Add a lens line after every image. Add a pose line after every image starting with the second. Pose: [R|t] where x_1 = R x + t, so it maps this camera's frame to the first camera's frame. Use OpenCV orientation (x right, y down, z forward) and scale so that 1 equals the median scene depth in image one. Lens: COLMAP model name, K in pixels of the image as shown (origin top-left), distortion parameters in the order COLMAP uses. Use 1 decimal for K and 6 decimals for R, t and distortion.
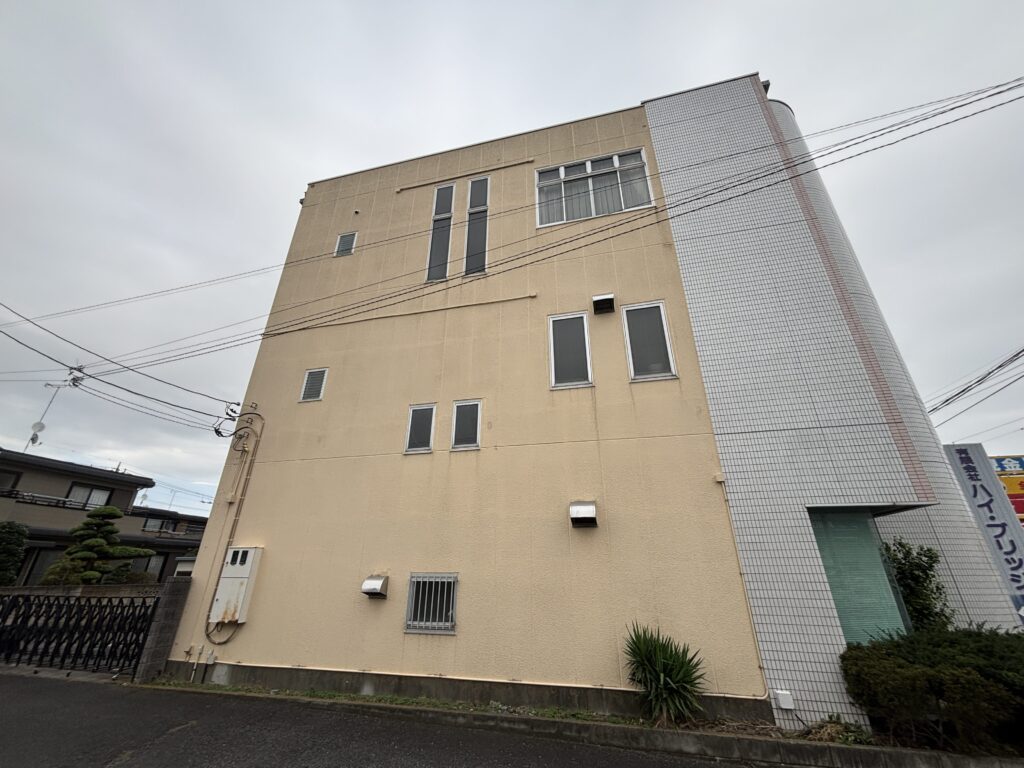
lens RADIAL K [[408.1, 0, 512.4], [0, 408.1, 382.8], [0, 0, 1]] dist [-0.006090, -0.001490]
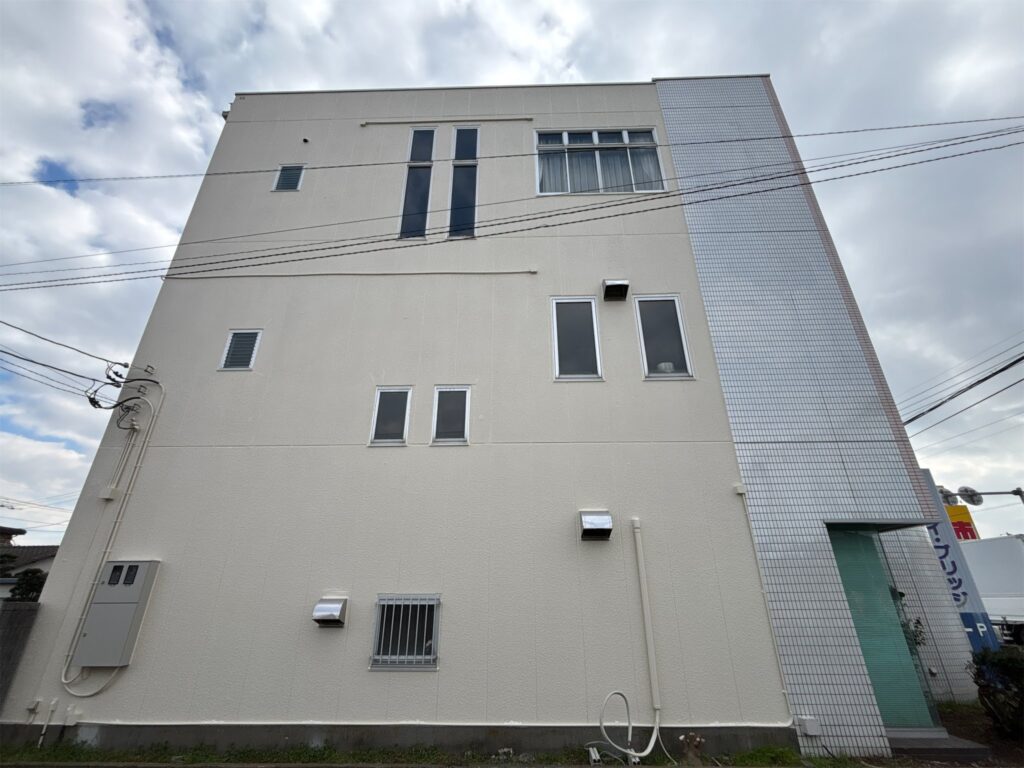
lens RADIAL K [[455.4, 0, 511.7], [0, 455.4, 383.9], [0, 0, 1]] dist [-0.008002, 0.000441]
pose [[0.976293, 0.085466, 0.198866, -0.177377], [-0.085340, 0.996309, -0.009221, 0.038450], [-0.198920, -0.007969, 0.979983, 0.073099]]
